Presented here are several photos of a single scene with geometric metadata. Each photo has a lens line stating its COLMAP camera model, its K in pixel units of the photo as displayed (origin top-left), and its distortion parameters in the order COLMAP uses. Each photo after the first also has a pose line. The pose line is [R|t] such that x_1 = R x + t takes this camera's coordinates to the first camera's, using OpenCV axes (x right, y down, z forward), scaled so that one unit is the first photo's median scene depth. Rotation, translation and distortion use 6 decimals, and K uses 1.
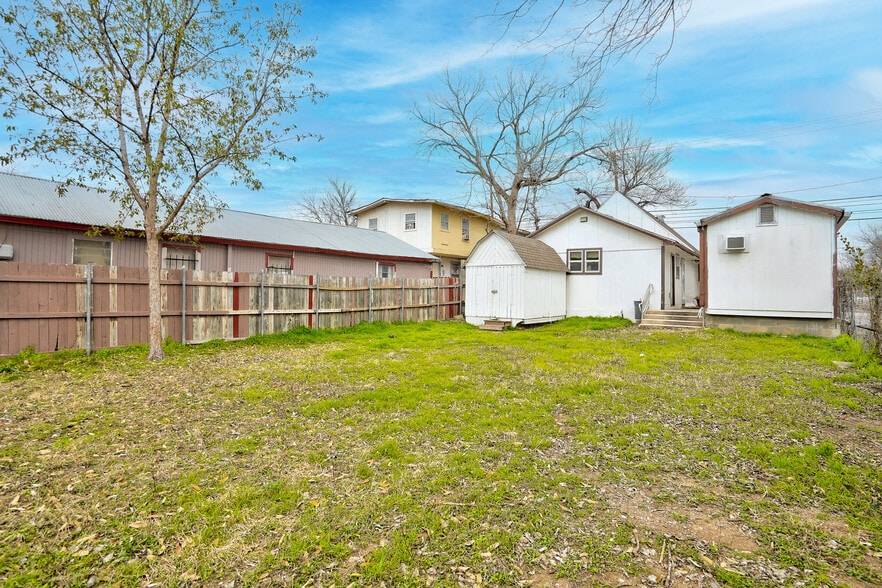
lens RADIAL K [[426.6, 0, 441.5], [0, 426.6, 283.7], [0, 0, 1]] dist [-0.001664, 0.000043]
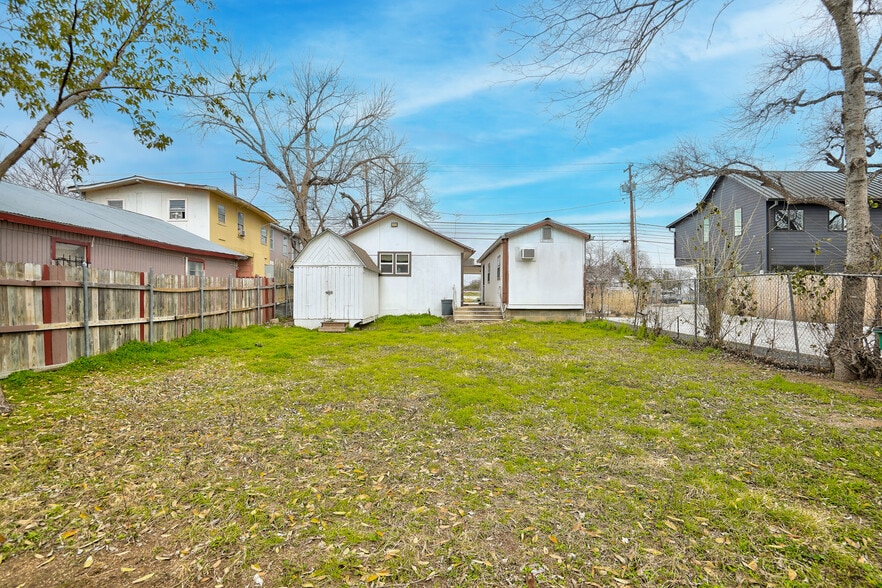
lens RADIAL K [[415.0, 0, 439.8], [0, 415.0, 297.0], [0, 0, 1]] dist [-0.002227, 0.000216]
pose [[0.827289, -0.014289, 0.561595, -0.248261], [-0.002212, 0.999586, 0.028692, 0.001599], [-0.561773, -0.024979, 0.826914, 0.099016]]
